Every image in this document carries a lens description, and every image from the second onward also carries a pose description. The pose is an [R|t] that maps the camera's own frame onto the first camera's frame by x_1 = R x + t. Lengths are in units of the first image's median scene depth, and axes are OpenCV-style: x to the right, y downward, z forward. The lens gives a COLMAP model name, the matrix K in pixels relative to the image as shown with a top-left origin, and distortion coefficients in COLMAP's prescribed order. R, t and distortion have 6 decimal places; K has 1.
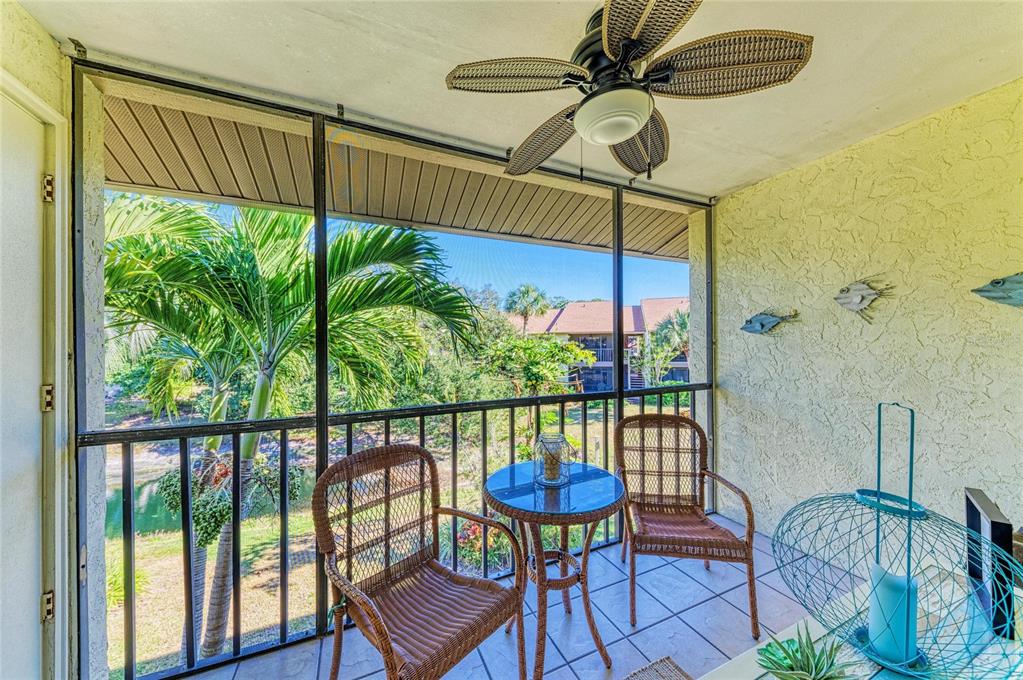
lens RADIAL K [[354.0, 0, 511.5], [0, 354.0, 340.0], [0, 0, 1]] dist [0.000358, 0.000037]
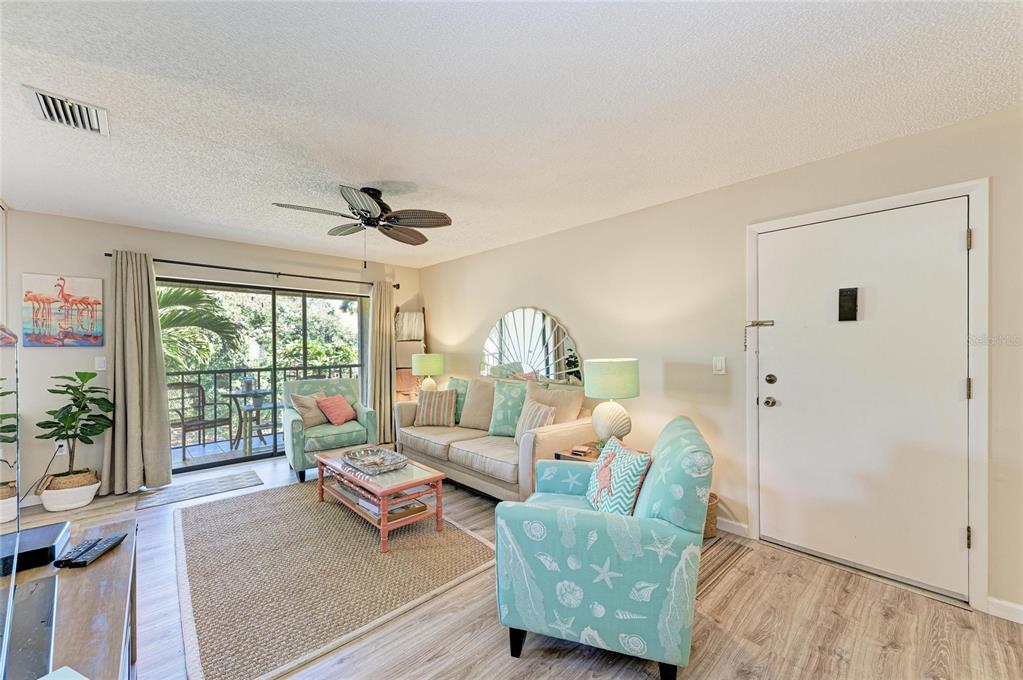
lens RADIAL K [[396.2, 0, 515.1], [0, 396.2, 344.7], [0, 0, 1]] dist [0.014949, -0.000060]
pose [[0.942378, 0.003753, 0.334528, 0.651901], [-0.002400, 0.999987, -0.004458, 0.007578], [-0.334540, 0.003399, 0.942375, -1.735589]]
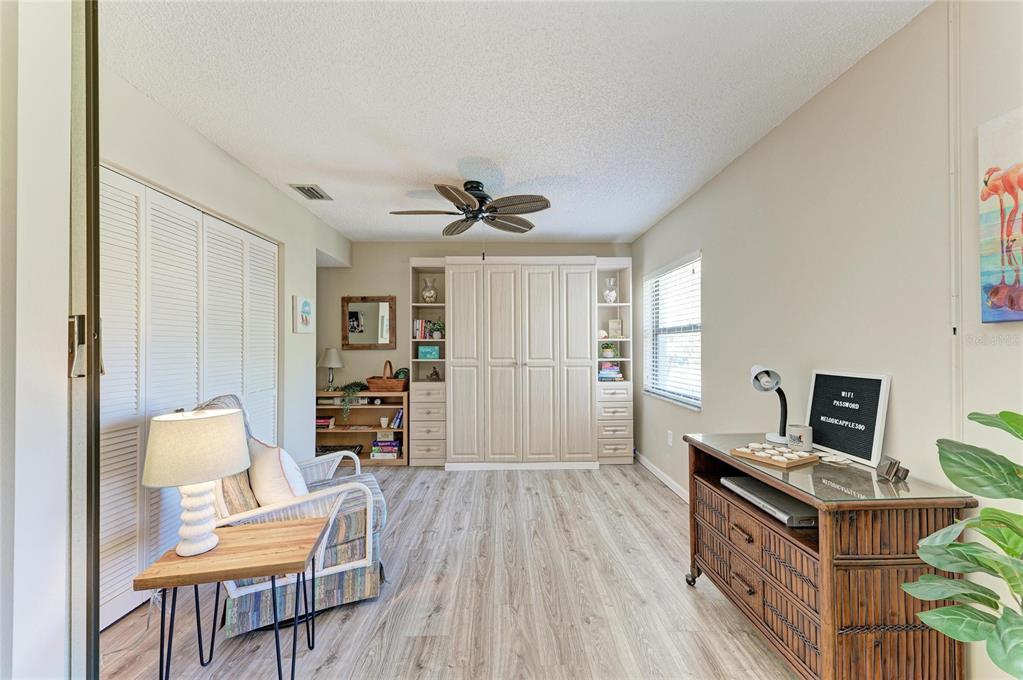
lens RADIAL K [[399.0, 0, 516.7], [0, 399.0, 345.2], [0, 0, 1]] dist [-0.000480, -0.000071]
pose [[-0.383338, 0.006054, -0.923588, 0.299380], [0.002156, 0.999982, 0.005660, 0.031026], [0.923606, 0.000179, -0.383344, -0.489223]]
